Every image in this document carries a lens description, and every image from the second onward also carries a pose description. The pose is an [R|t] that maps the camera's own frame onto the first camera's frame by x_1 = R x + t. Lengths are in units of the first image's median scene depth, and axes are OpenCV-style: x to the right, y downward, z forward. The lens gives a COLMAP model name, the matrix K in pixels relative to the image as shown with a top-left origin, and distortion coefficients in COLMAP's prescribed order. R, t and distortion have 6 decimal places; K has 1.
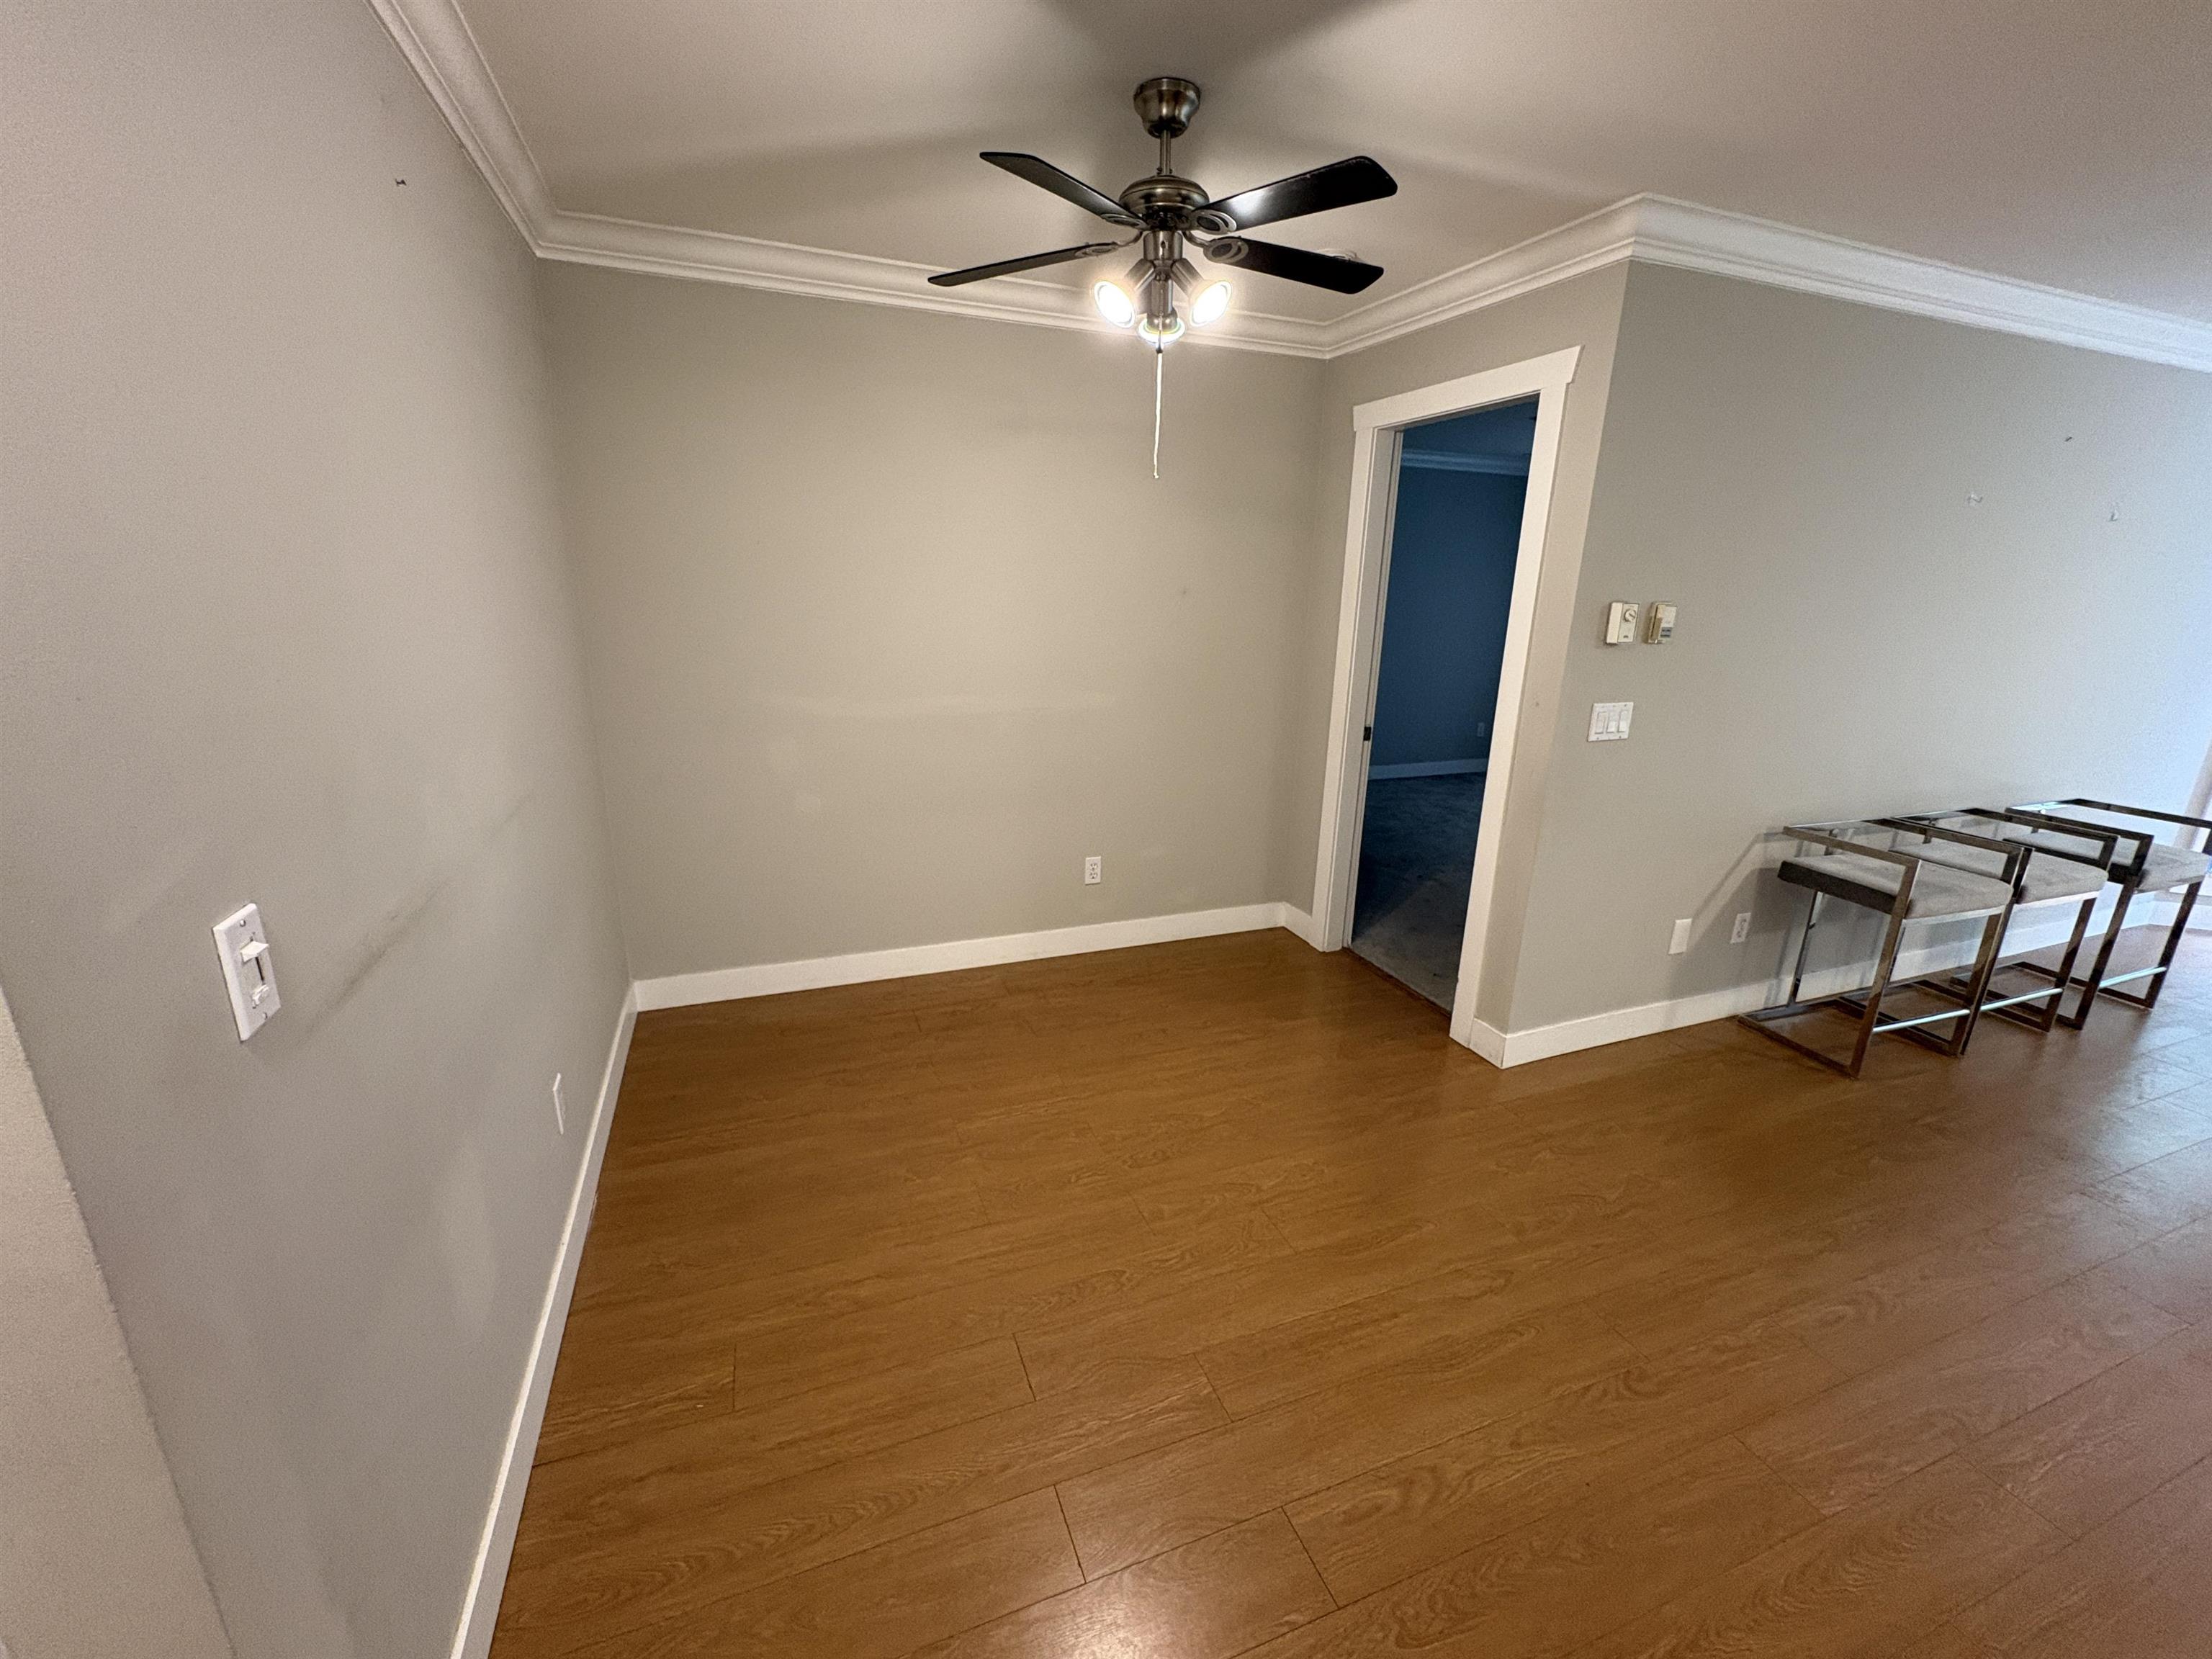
lens RADIAL K [[879.6, 0, 1103.3], [0, 879.6, 829.8], [0, 0, 1]] dist [0.000406, -0.000061]
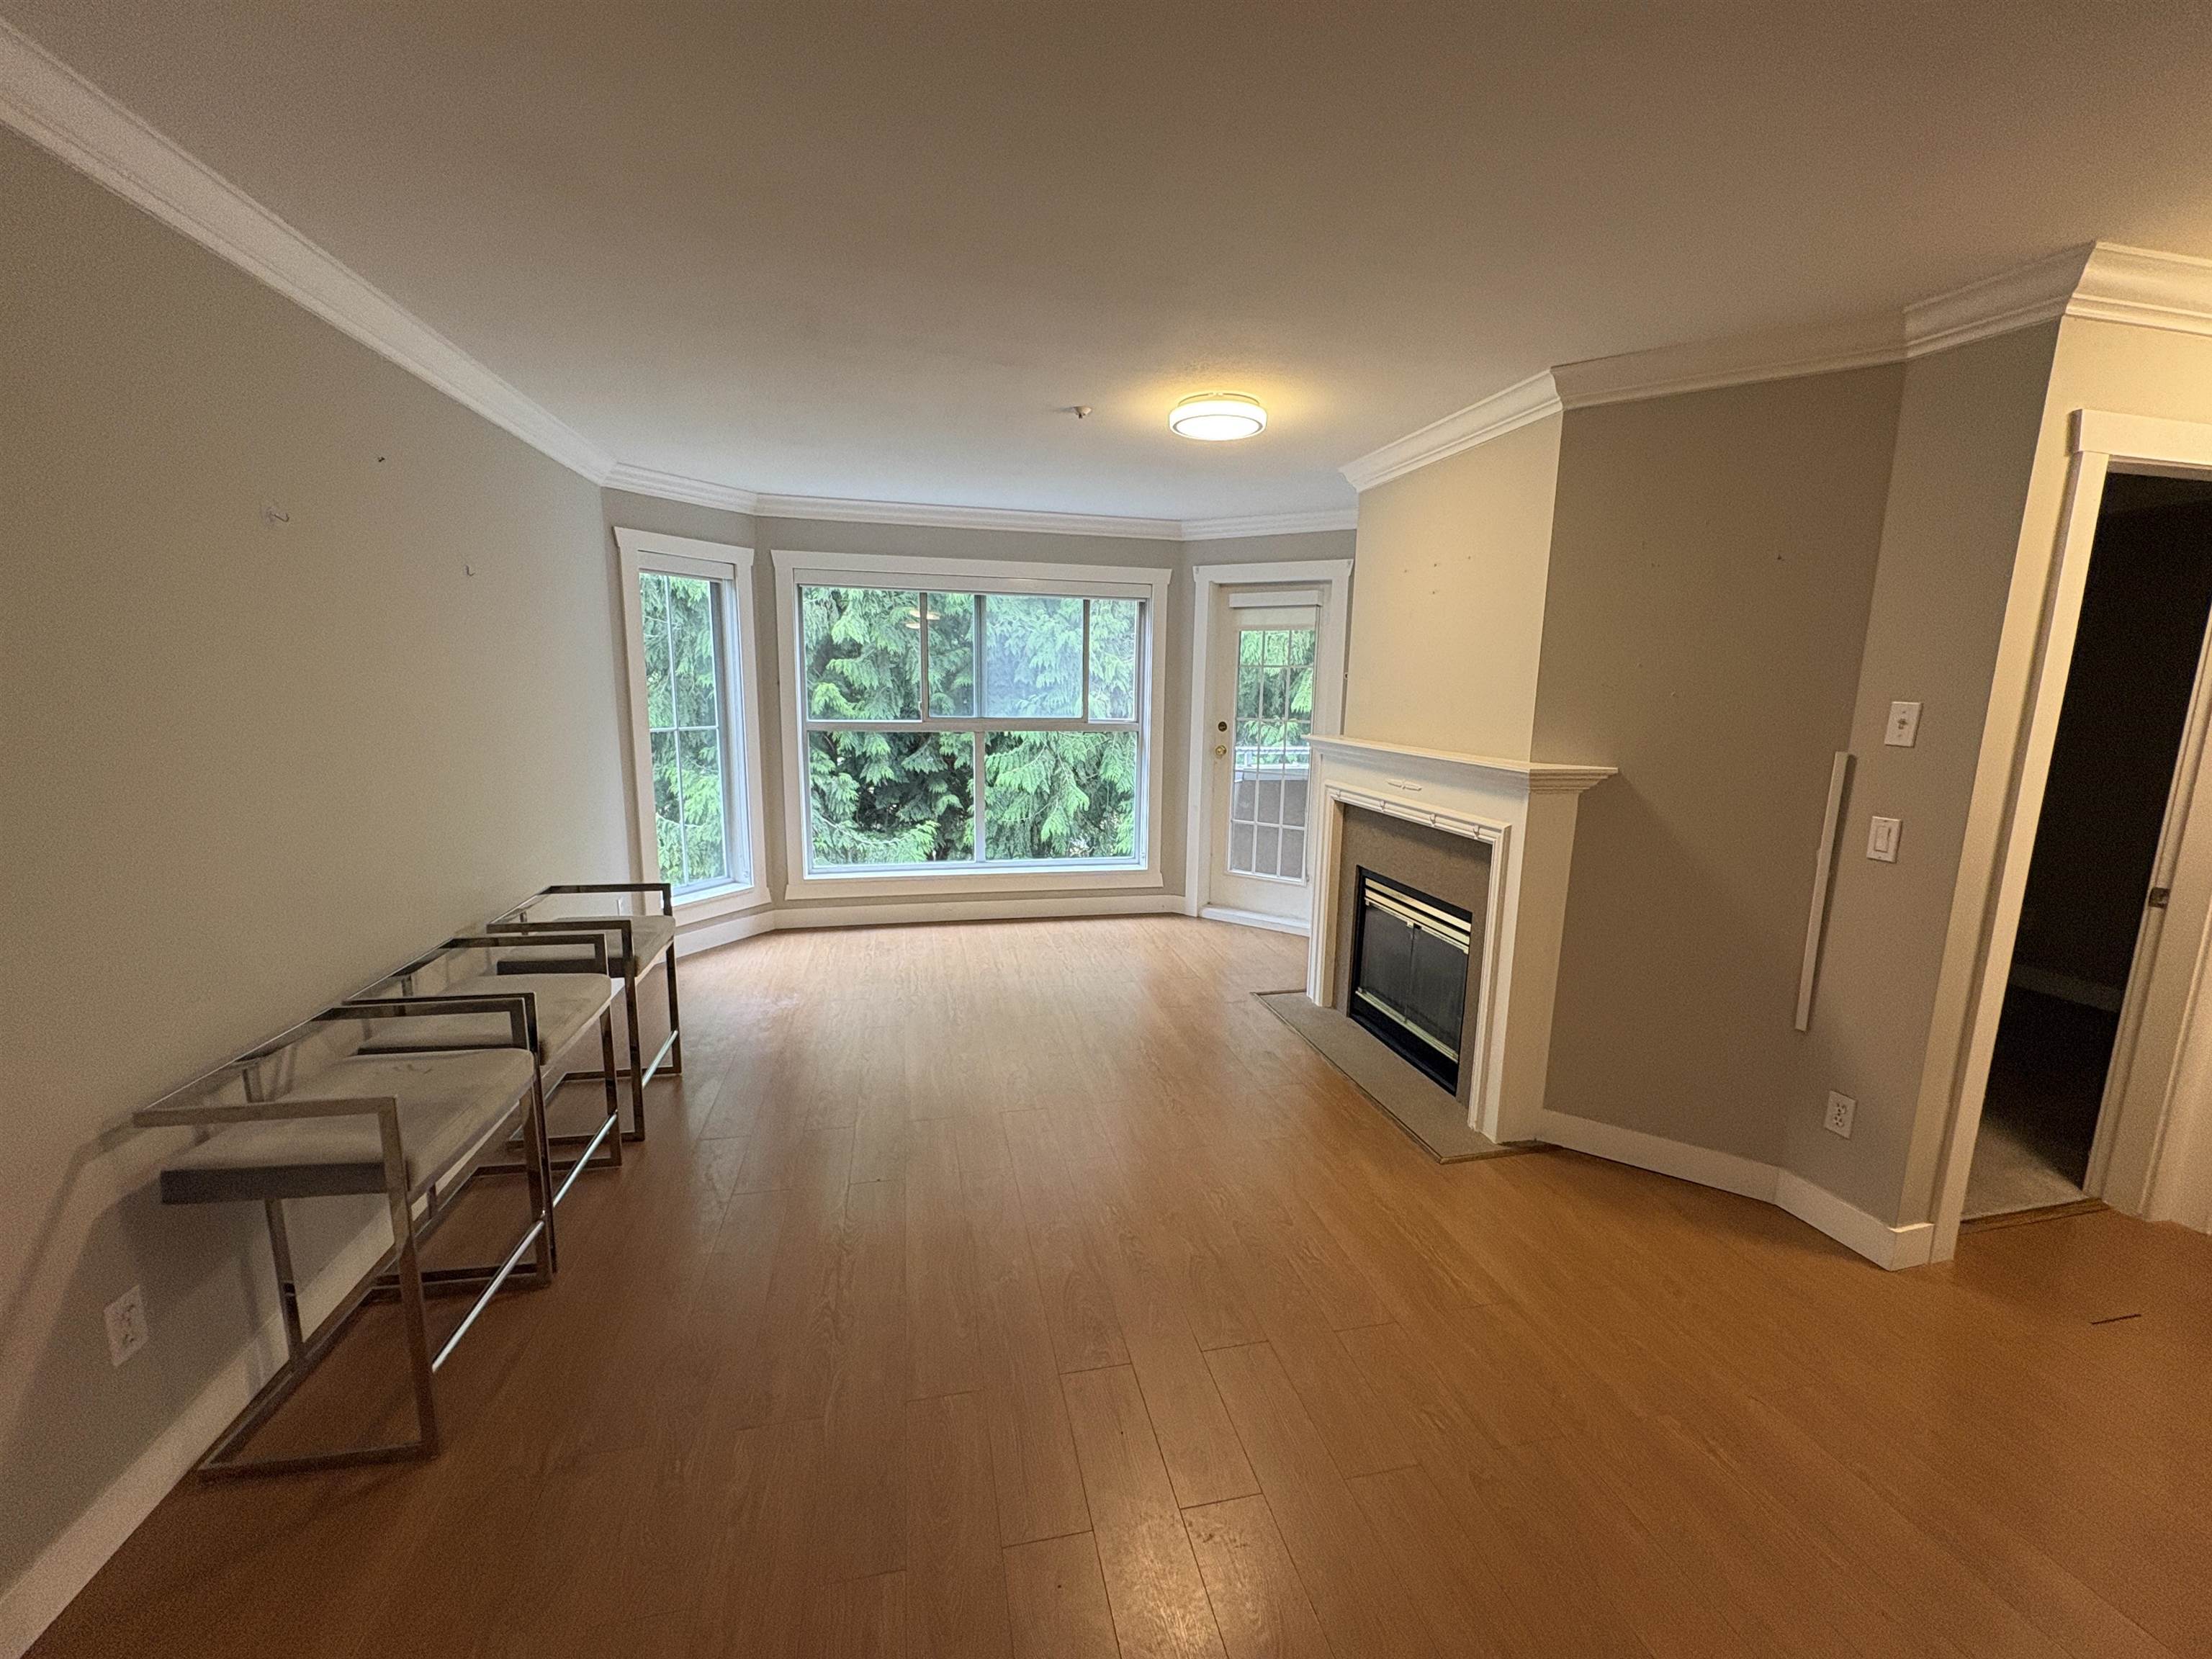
lens RADIAL K [[879.6, 0, 1103.3], [0, 879.6, 829.8], [0, 0, 1]] dist [0.000406, -0.000061]
pose [[0.143021, -0.188433, 0.971616, 0.378910], [0.254881, 0.955609, 0.147810, -0.086952], [-0.956337, 0.226507, 0.184700, 0.326540]]
